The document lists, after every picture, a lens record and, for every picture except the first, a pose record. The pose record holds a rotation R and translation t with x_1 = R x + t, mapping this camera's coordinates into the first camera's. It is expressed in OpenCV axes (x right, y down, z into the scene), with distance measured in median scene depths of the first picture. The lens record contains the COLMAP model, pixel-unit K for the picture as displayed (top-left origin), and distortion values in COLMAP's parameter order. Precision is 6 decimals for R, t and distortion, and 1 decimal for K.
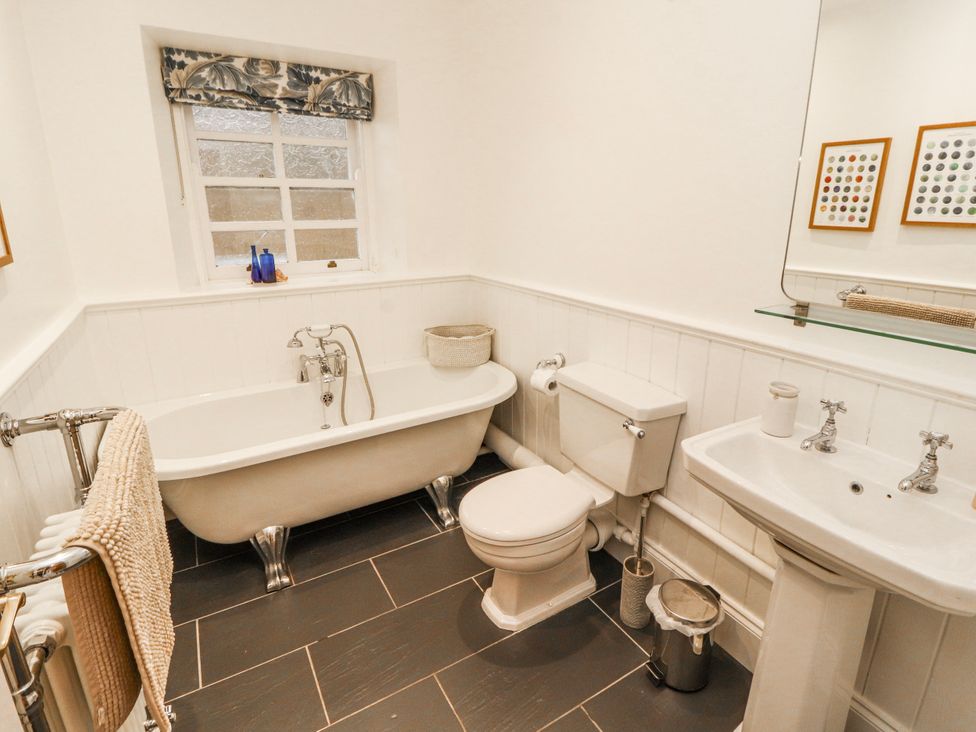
lens RADIAL K [[505.1, 0, 487.0], [0, 505.1, 357.2], [0, 0, 1]] dist [-0.001343, -0.011322]
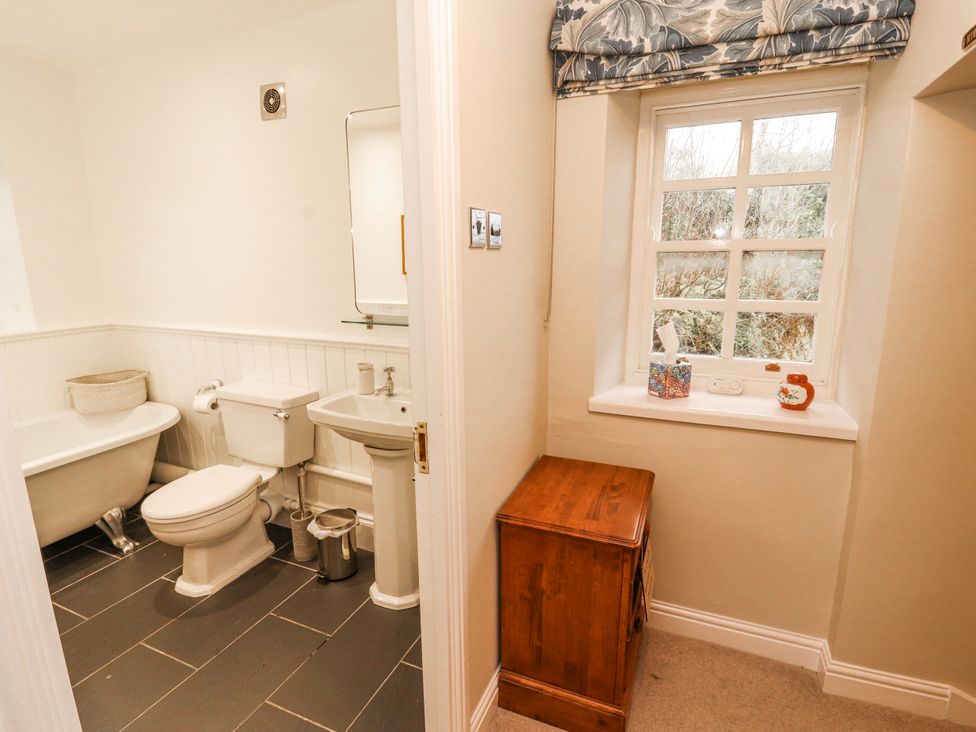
lens RADIAL K [[505.1, 0, 477.7], [0, 505.1, 360.8], [0, 0, 1]] dist [-0.001343, -0.011322]
pose [[0.807142, -0.119612, 0.578113, -0.052933], [0.168926, 0.985108, -0.032030, 0.113262], [-0.565673, 0.123511, 0.815328, -0.402077]]
